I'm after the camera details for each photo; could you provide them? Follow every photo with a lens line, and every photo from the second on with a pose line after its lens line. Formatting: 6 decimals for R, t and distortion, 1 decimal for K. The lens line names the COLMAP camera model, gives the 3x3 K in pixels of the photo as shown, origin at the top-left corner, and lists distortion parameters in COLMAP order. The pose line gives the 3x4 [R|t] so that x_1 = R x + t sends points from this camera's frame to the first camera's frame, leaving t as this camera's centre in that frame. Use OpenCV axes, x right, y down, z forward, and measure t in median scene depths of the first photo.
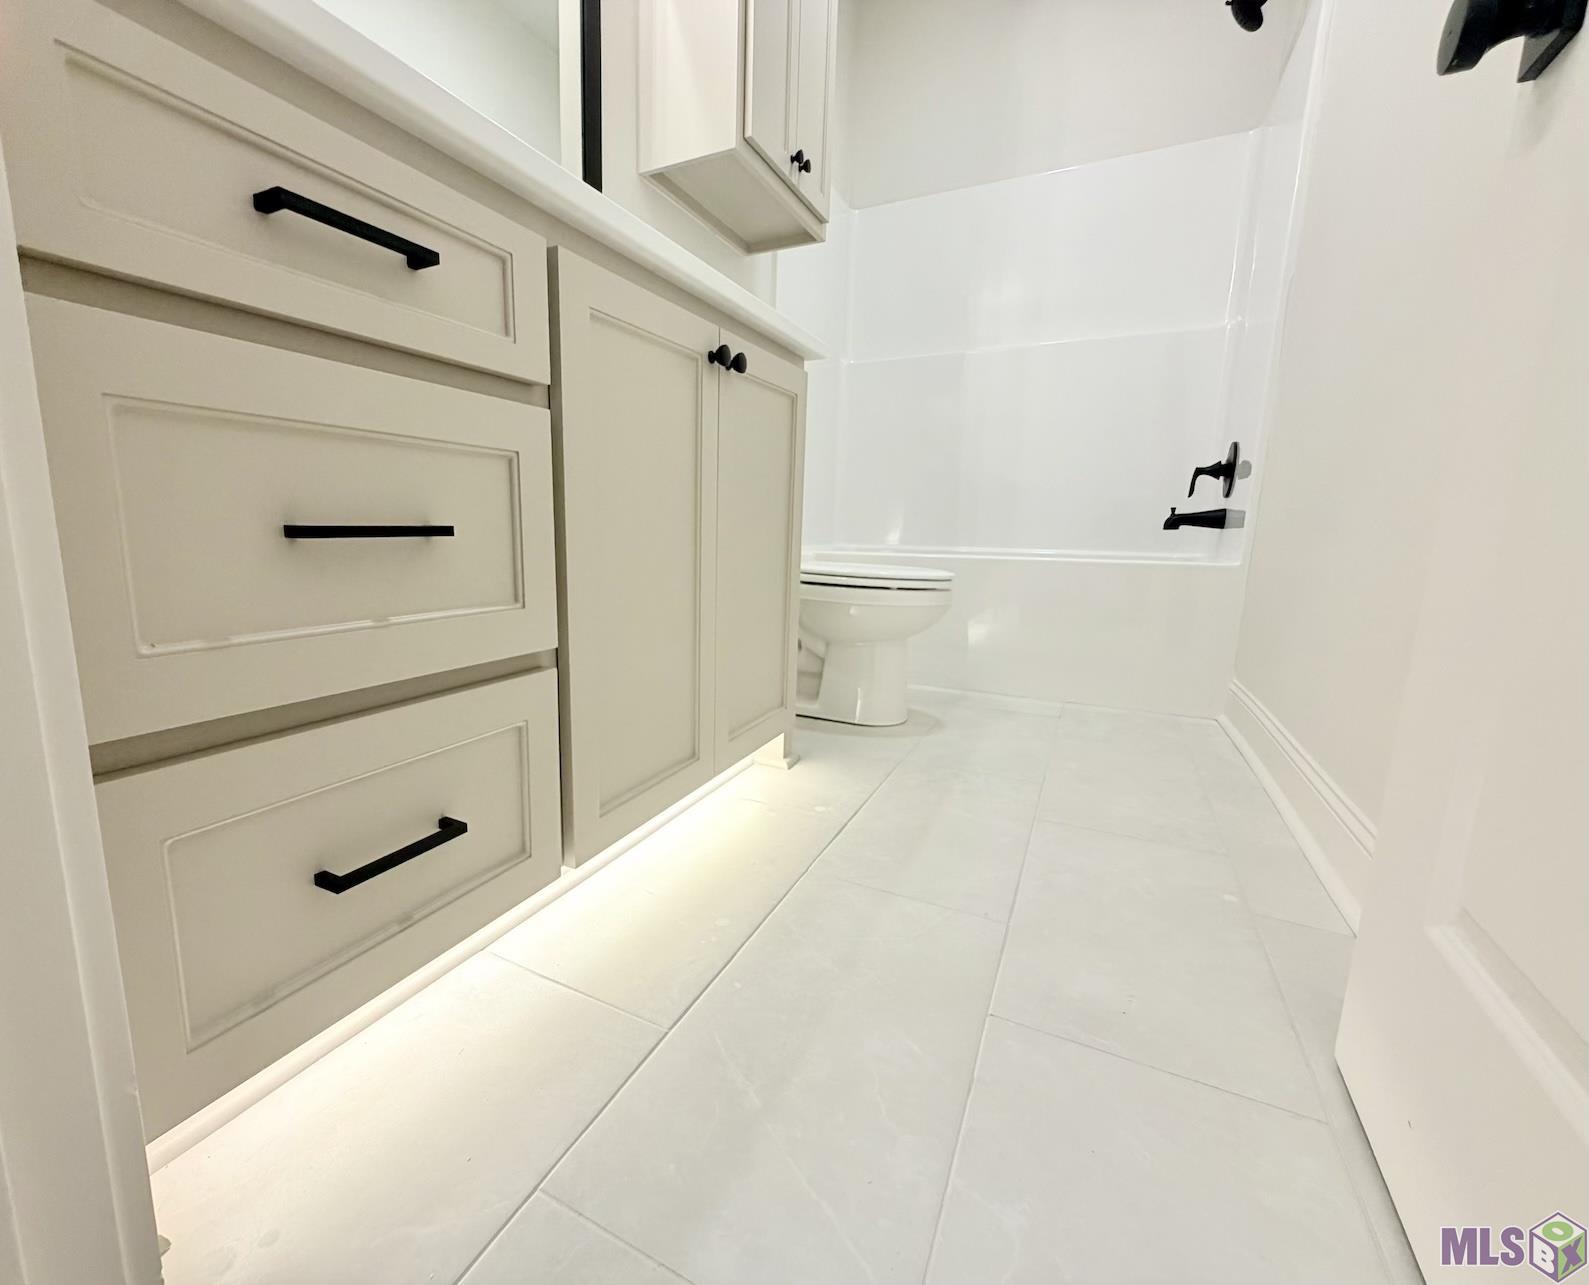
lens RADIAL K [[683.2, 0, 729.3], [0, 683.2, 642.0], [0, 0, 1]] dist [0.000809, -0.000121]
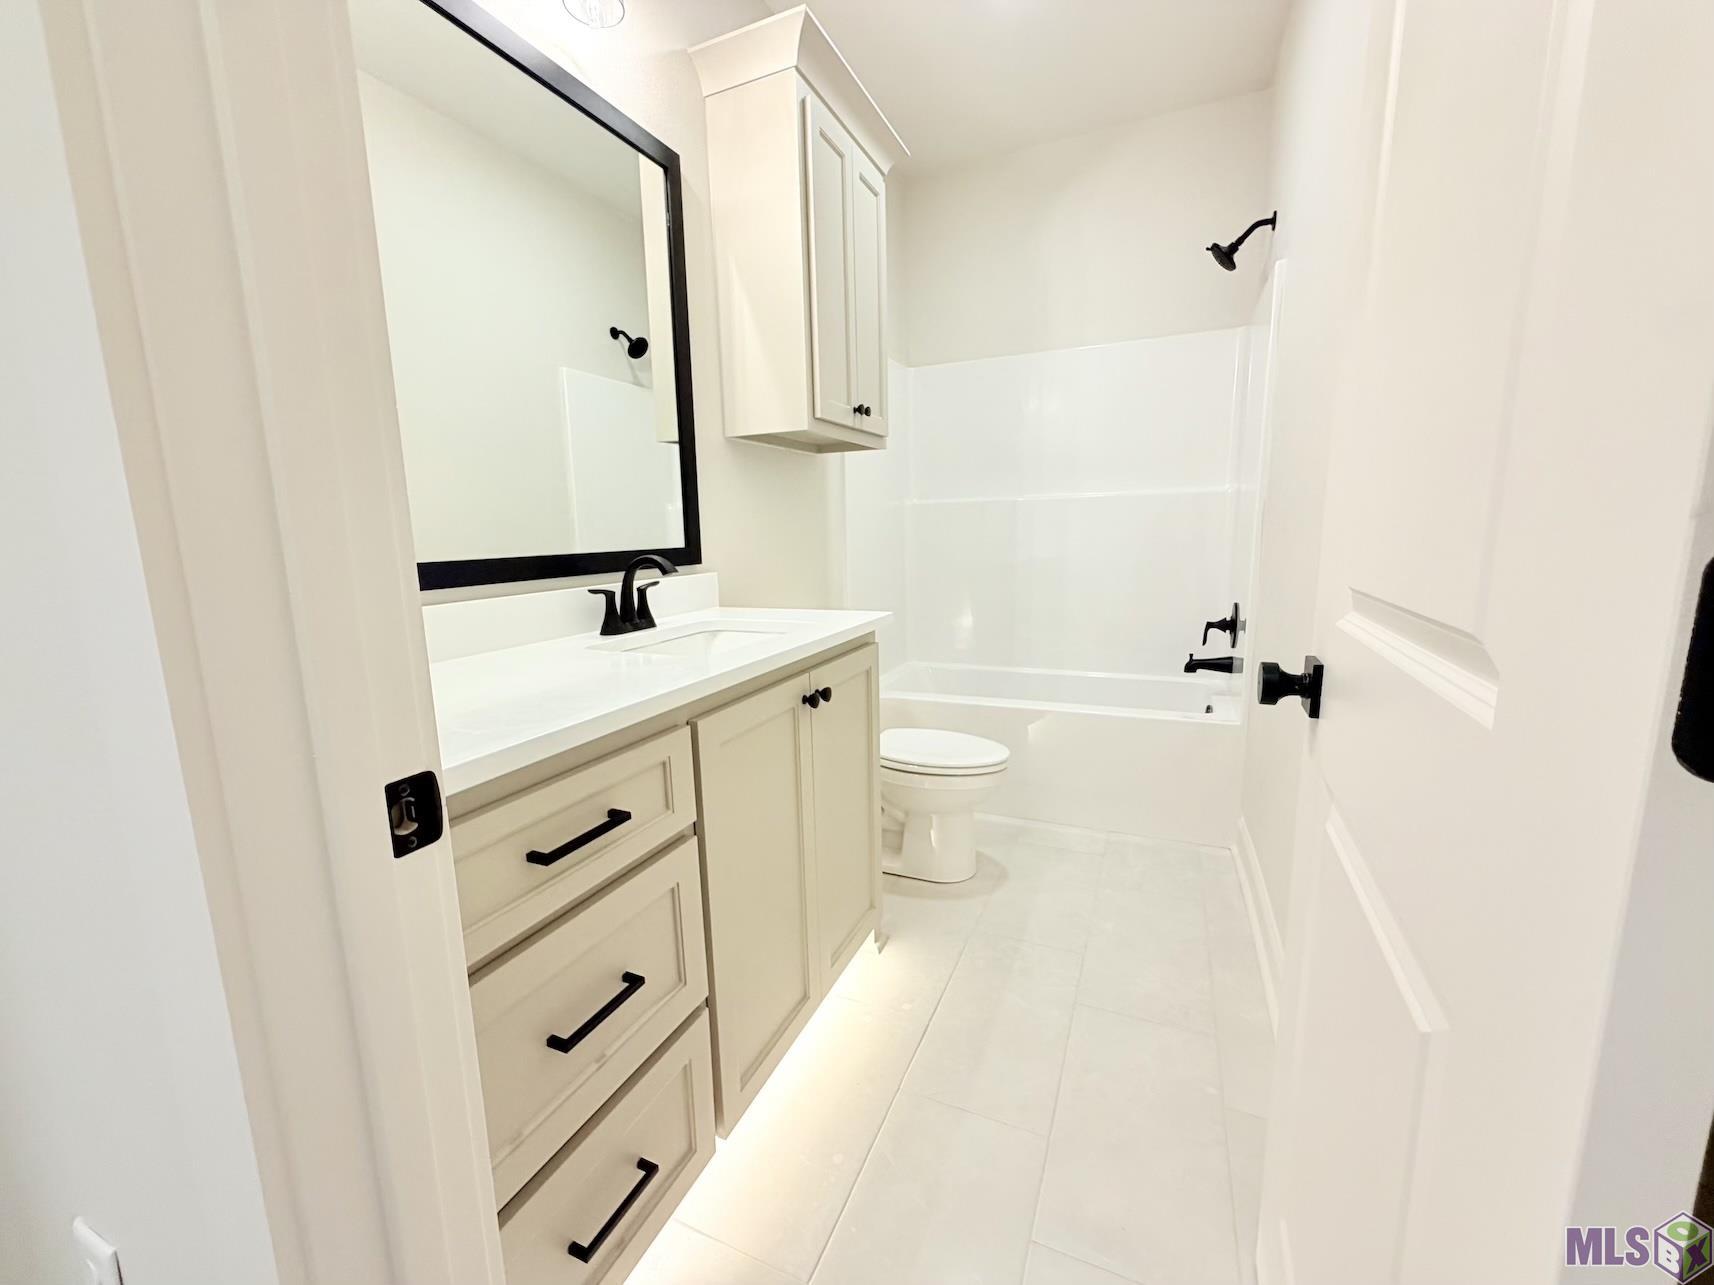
lens RADIAL K [[684.7, 0, 857.8], [0, 684.7, 640.5], [0, 0, 1]] dist [-0.000086, 0.000527]
pose [[0.996163, -0.051899, 0.070464, -0.006234], [0.052431, 0.998608, -0.005723, -0.288508], [-0.070069, 0.009396, 0.997498, -0.164438]]
